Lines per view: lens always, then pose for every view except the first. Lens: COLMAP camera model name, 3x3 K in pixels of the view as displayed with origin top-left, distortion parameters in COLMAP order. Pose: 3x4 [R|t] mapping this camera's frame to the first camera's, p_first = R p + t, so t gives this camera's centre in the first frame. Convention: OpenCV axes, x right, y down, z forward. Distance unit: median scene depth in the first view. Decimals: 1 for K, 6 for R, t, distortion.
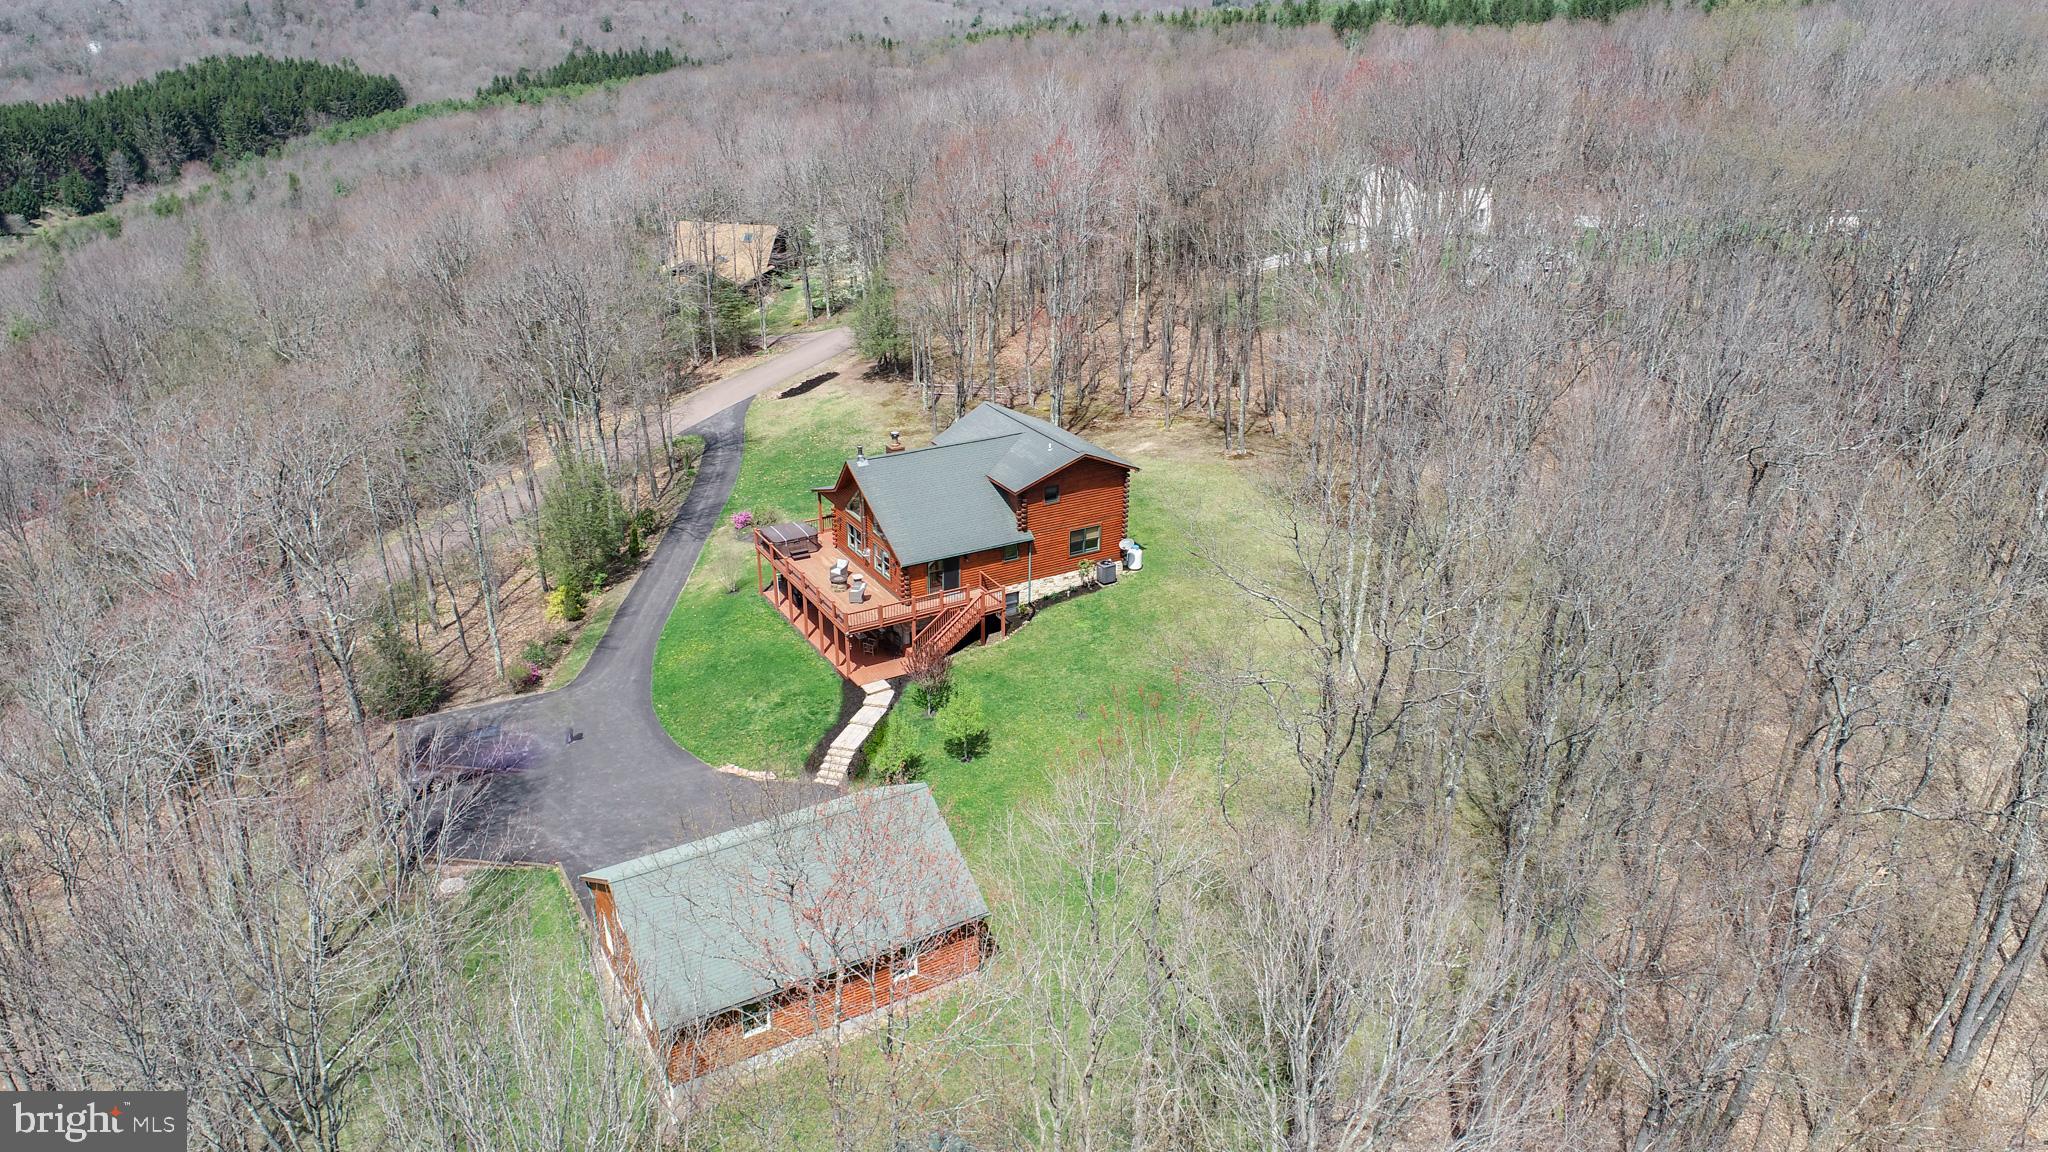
lens RADIAL K [[1393.2, 0, 1024.0], [0, 1393.2, 576.0], [0, 0, 1]] dist [-0.003068, 0.002048]
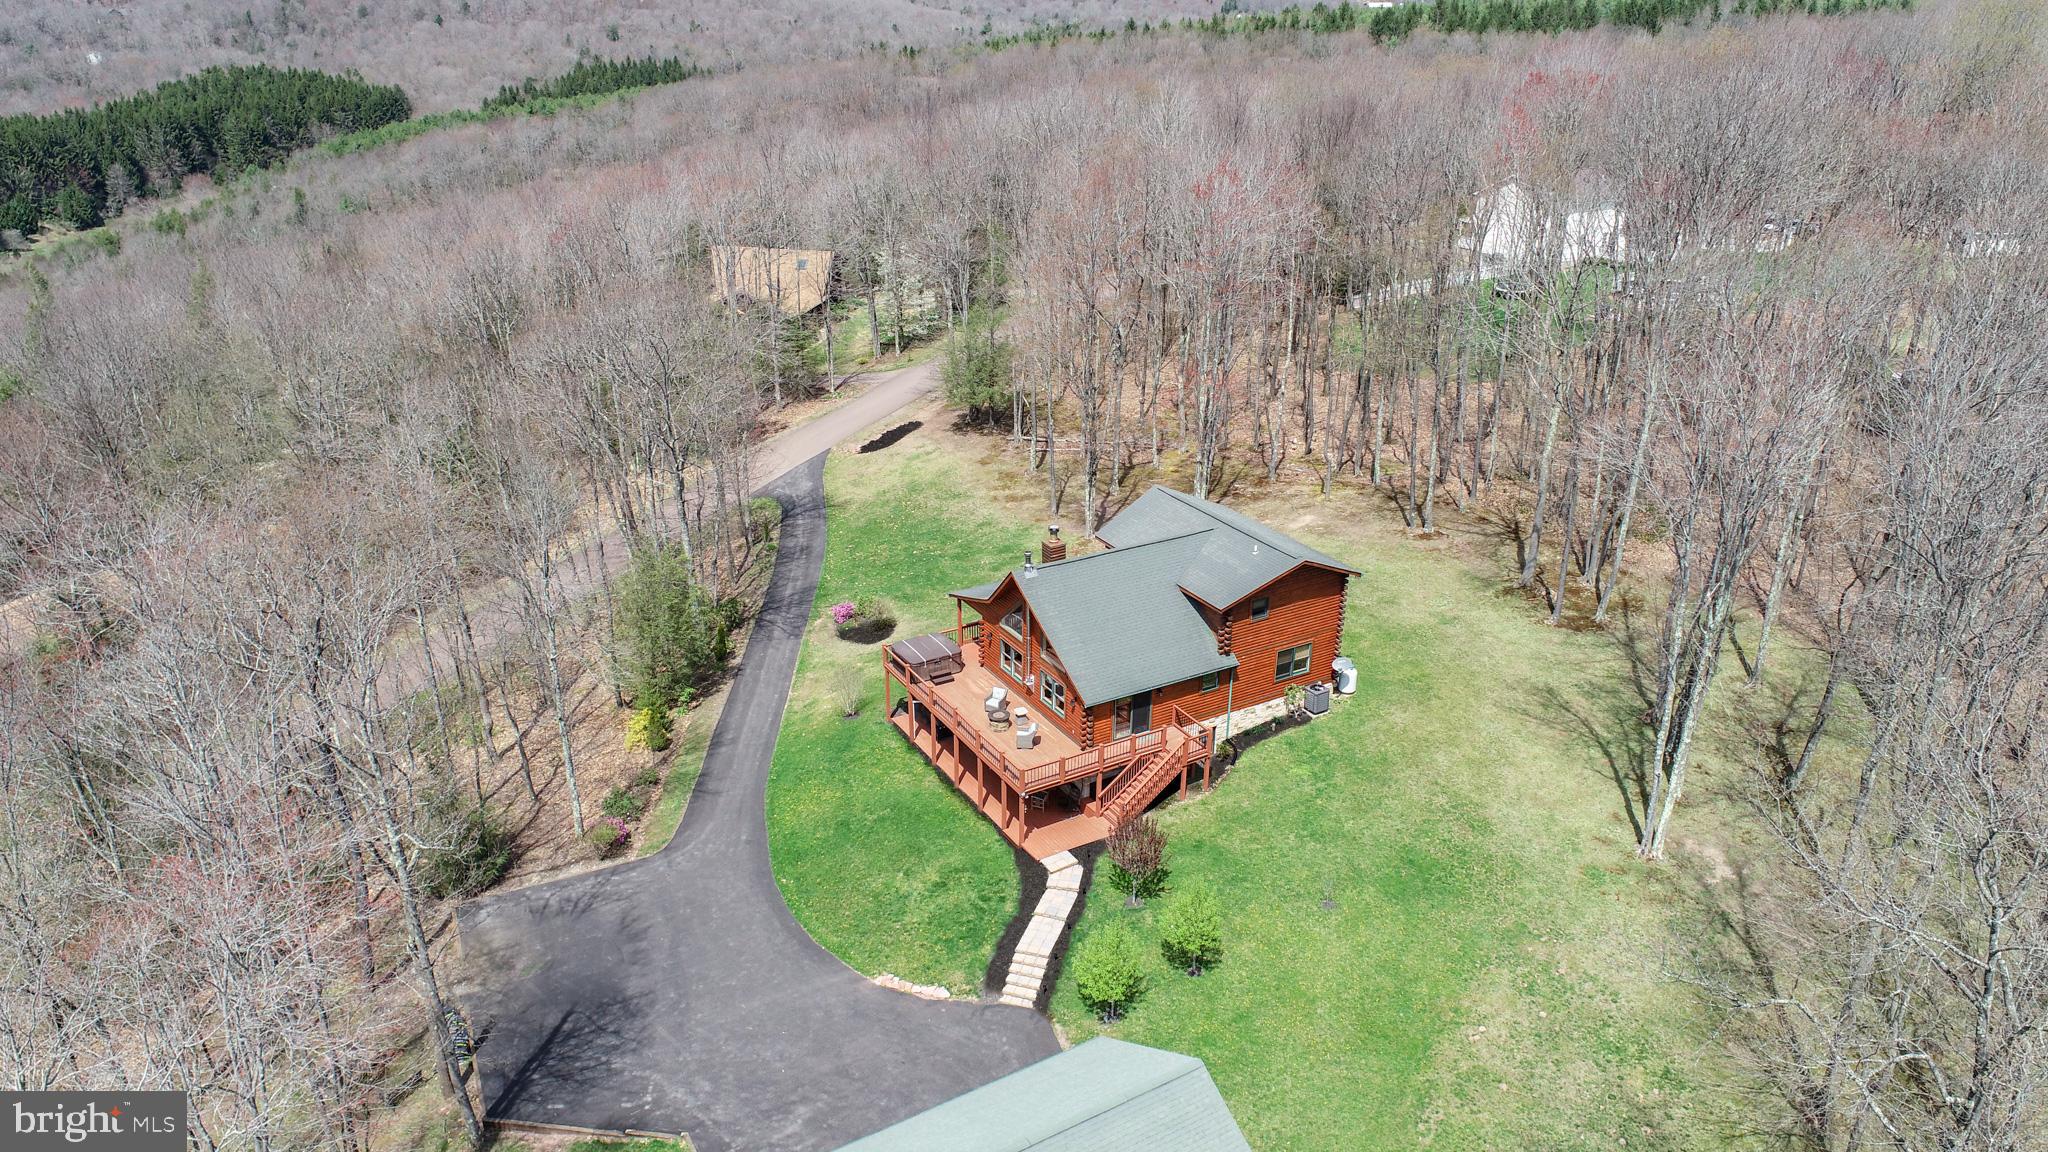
lens RADIAL K [[1393.2, 0, 1024.0], [0, 1393.2, 576.0], [0, 0, 1]] dist [-0.003068, 0.002048]
pose [[0.999996, -0.002839, -0.000444, -0.059566], [0.002837, 0.999985, -0.004709, -0.037856], [0.000457, 0.004708, 0.999989, 0.096287]]
